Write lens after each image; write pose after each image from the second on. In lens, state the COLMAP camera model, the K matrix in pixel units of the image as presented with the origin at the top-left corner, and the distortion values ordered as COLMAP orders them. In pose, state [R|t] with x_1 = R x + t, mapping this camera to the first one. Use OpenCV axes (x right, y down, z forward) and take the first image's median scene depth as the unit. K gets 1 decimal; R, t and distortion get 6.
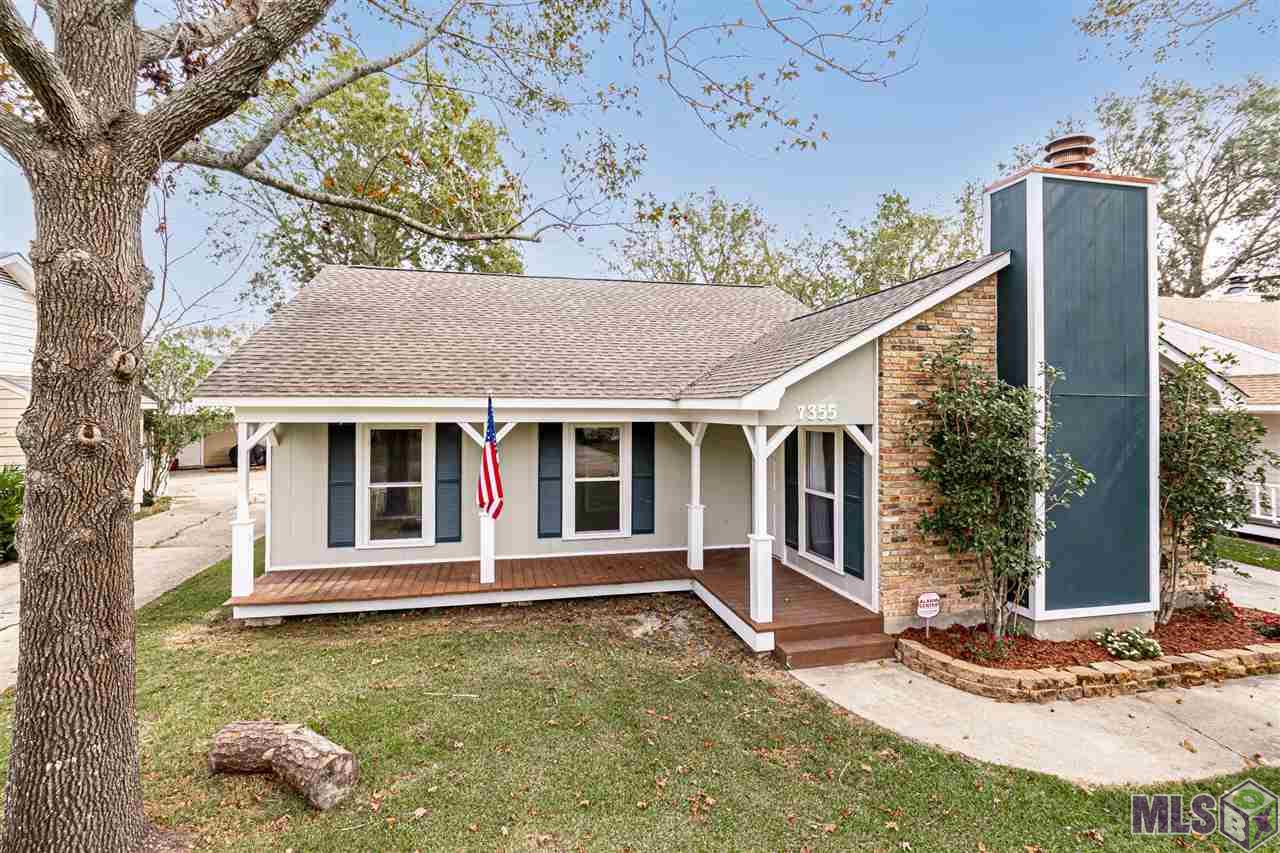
lens RADIAL K [[595.2, 0, 635.9], [0, 595.2, 402.9], [0, 0, 1]] dist [-0.002668, 0.000158]
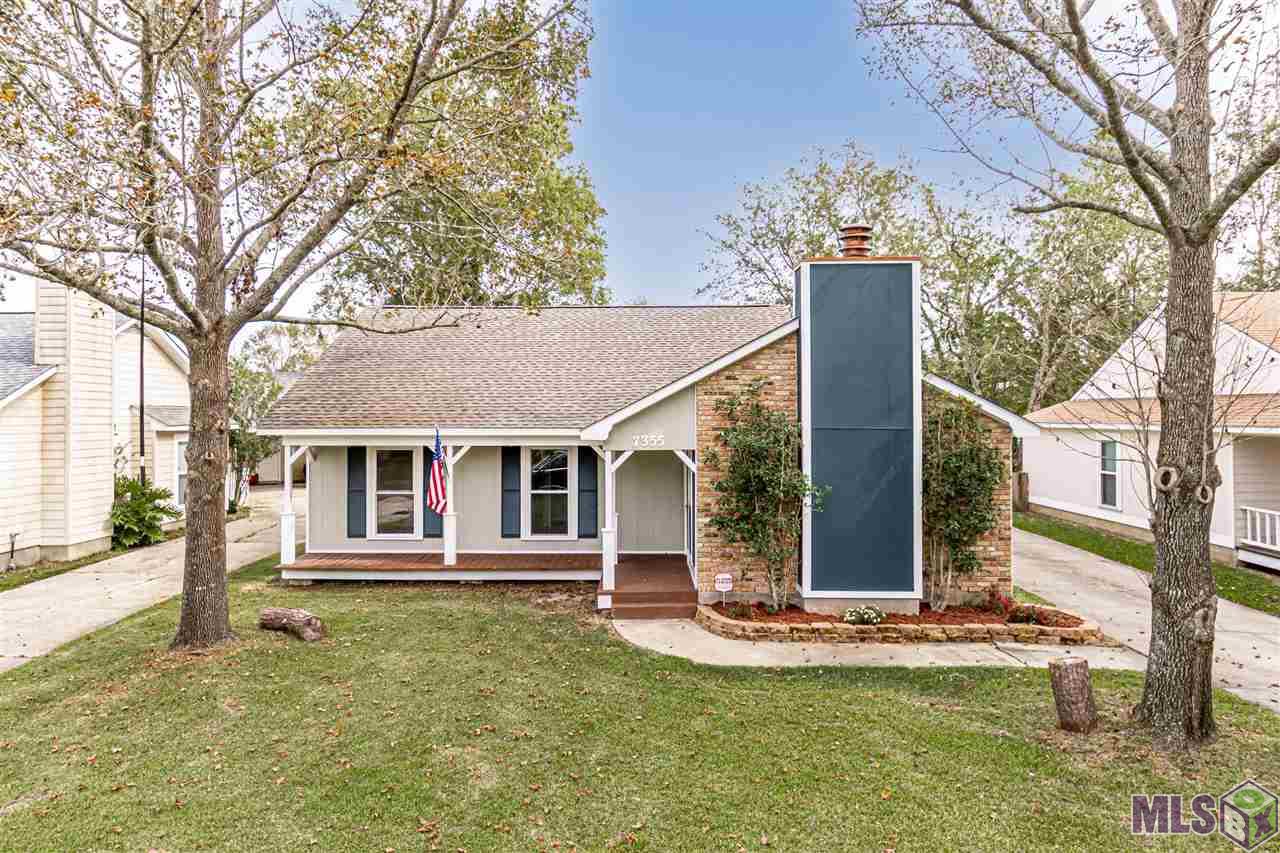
lens RADIAL K [[822.1, 0, 640.2], [0, 822.1, 407.0], [0, 0, 1]] dist [-0.000347, -0.001340]
pose [[0.974164, -0.005809, -0.225767, 0.638366], [0.005729, 0.999983, -0.001006, -0.054787], [0.225769, -0.000313, 0.974181, -0.770600]]
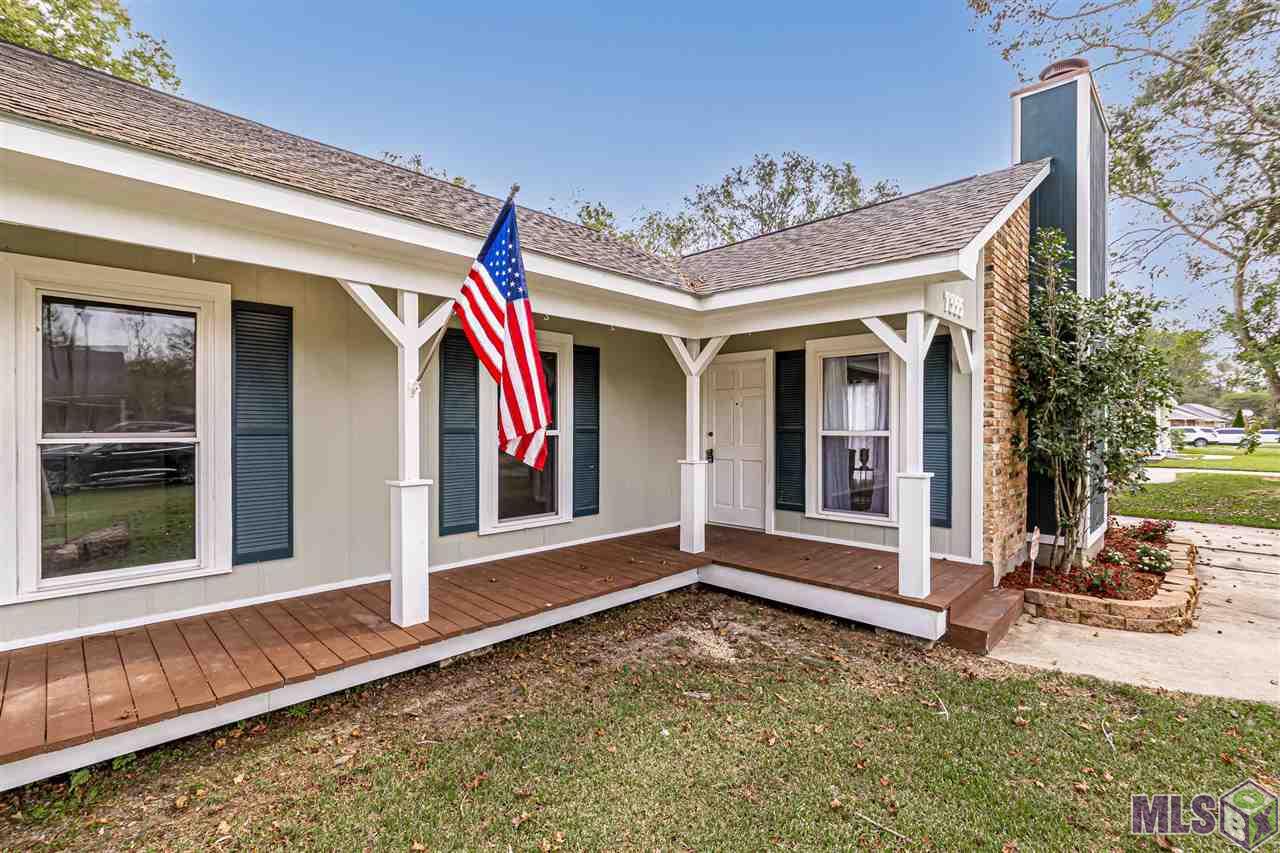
lens RADIAL K [[580.7, 0, 640.0], [0, 580.7, 426.5], [0, 0, 1]] dist [-0.002314, -0.000278]
pose [[0.838560, -0.001915, 0.544807, -0.380417], [-0.003182, 0.999960, 0.008413, 0.148242], [-0.544801, -0.008789, 0.838520, 0.547739]]
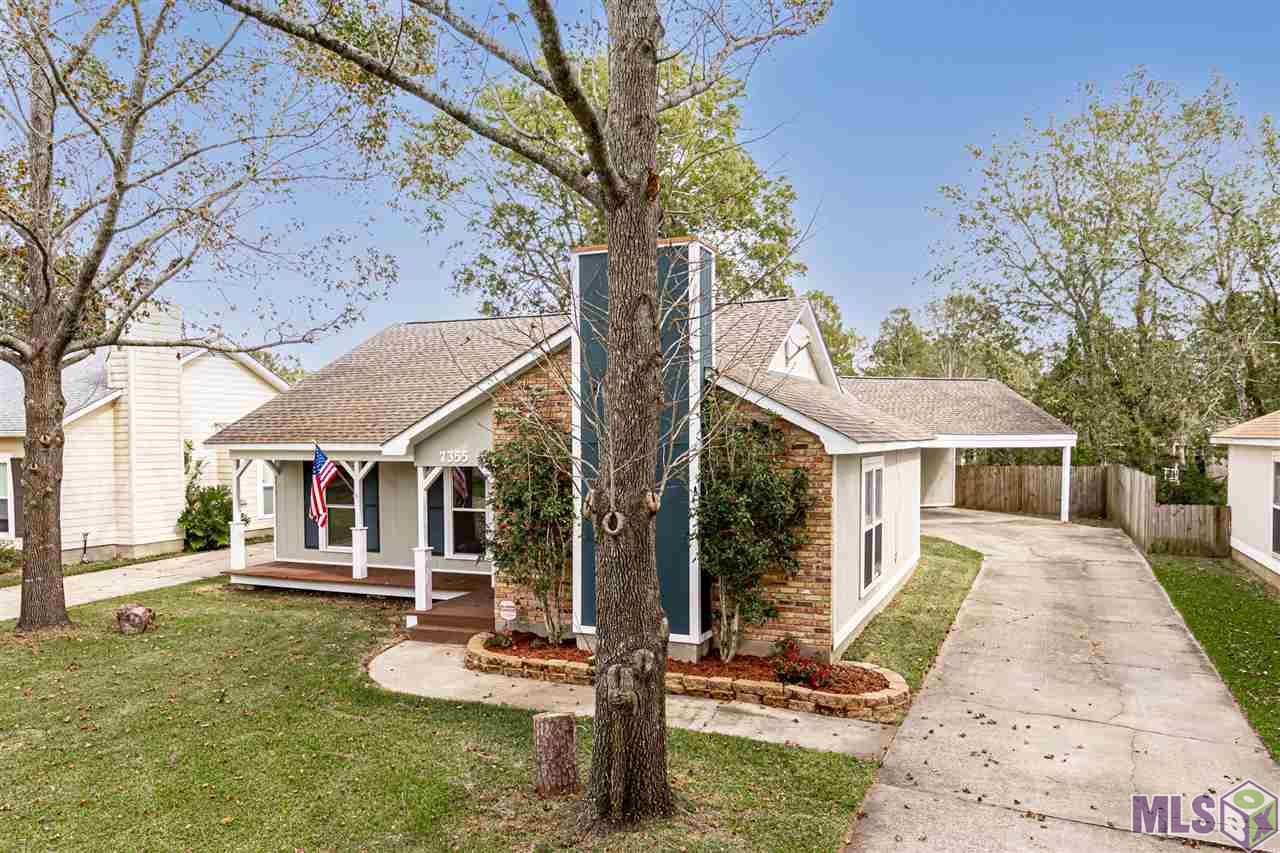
lens RADIAL K [[923.0, 0, 642.7], [0, 923.0, 463.2], [0, 0, 1]] dist [0.001052, -0.000619]
pose [[0.818992, 0.012017, -0.573680, 1.606412], [0.013506, 0.999100, 0.040209, -0.040581], [0.573647, -0.040679, 0.818092, -0.371388]]
